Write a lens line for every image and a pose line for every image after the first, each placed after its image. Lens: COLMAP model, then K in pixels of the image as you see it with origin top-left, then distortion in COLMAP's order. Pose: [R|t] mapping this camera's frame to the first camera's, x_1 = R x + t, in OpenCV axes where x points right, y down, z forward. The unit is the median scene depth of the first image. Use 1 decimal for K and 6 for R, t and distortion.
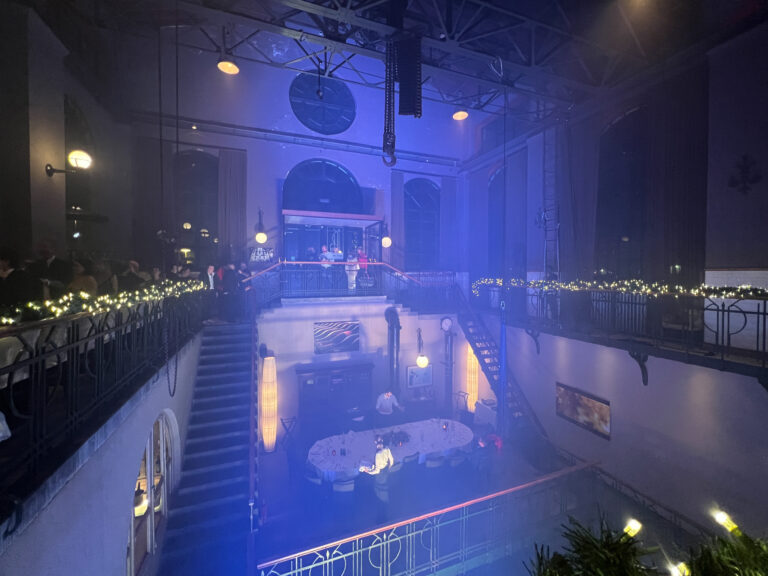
lens RADIAL K [[325.5, 0, 387.0], [0, 325.5, 282.6], [0, 0, 1]] dist [0.000396, 0.000457]
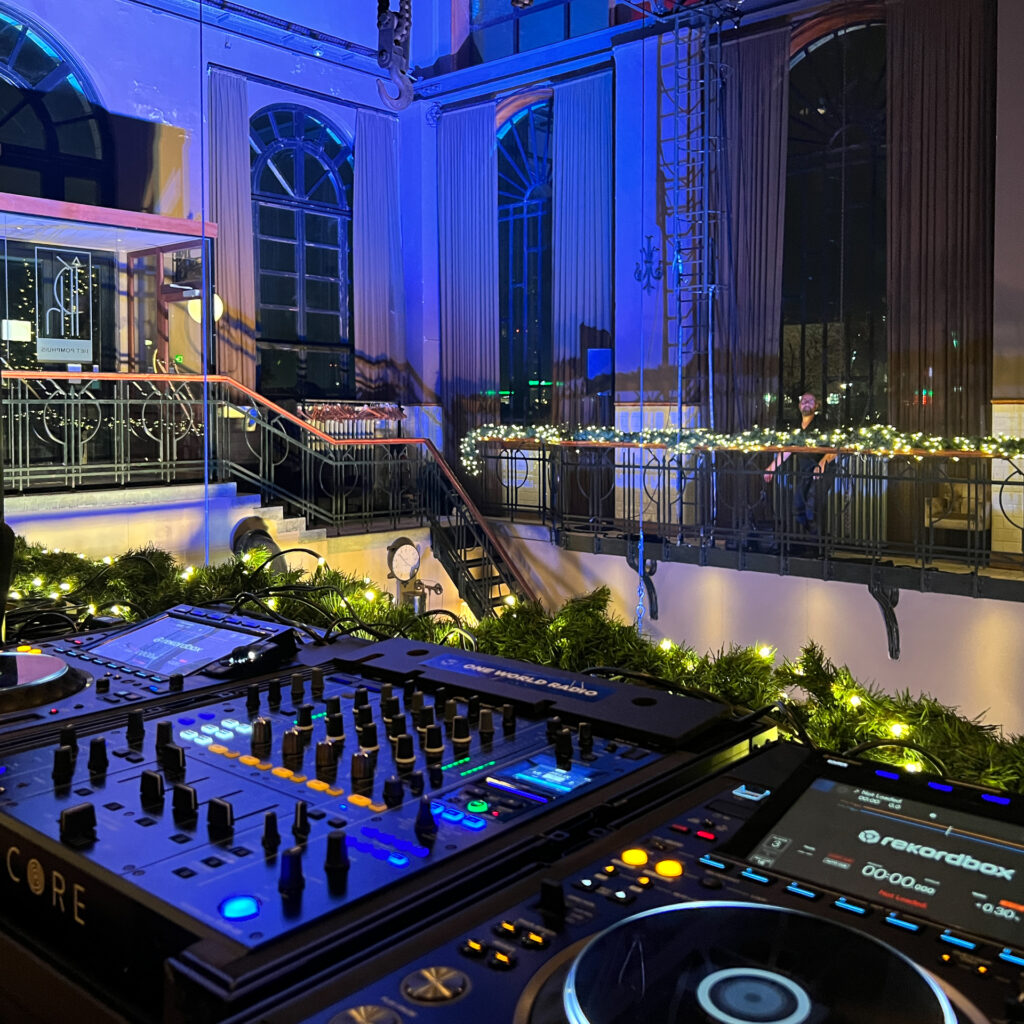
lens RADIAL K [[1066.9, 0, 606.9], [0, 1066.9, 459.3], [0, 0, 1]] dist [0.025161, 0.000000]
pose [[0.870734, -0.025195, 0.491108, -0.276901], [0.014331, 0.999563, 0.025871, -0.004286], [-0.491545, -0.015489, 0.870714, -0.093492]]
